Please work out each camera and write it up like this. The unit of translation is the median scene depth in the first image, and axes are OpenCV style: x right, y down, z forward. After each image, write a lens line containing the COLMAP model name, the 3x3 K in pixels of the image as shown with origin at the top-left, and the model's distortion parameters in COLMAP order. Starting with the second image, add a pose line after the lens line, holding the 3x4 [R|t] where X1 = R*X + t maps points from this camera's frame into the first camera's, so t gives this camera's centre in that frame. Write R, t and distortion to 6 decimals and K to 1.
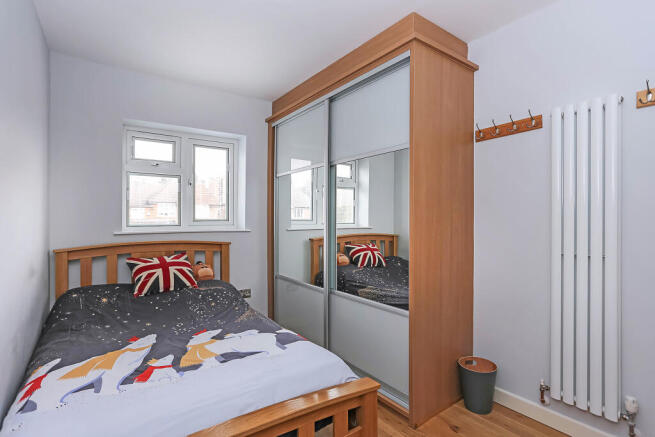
lens RADIAL K [[318.1, 0, 326.2], [0, 318.1, 219.1], [0, 0, 1]] dist [-0.062413, 0.021850]
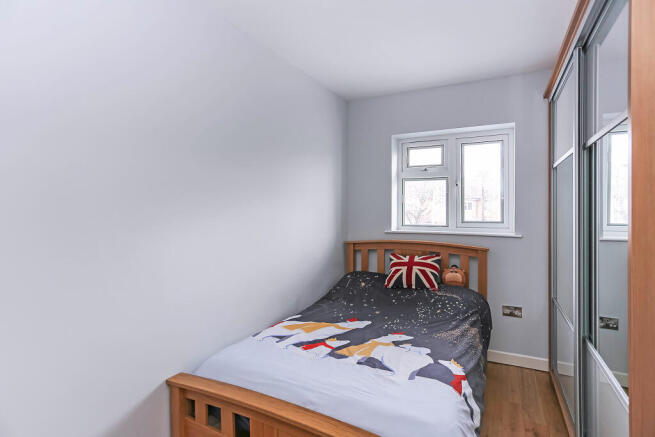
lens RADIAL K [[318.1, 0, 325.2], [0, 318.1, 209.4], [0, 0, 1]] dist [-0.062413, 0.021850]
pose [[0.435436, -0.000691, -0.900220, 0.354674], [-0.006975, 0.999967, -0.004142, -0.036672], [0.900193, 0.008082, 0.435417, 0.263045]]
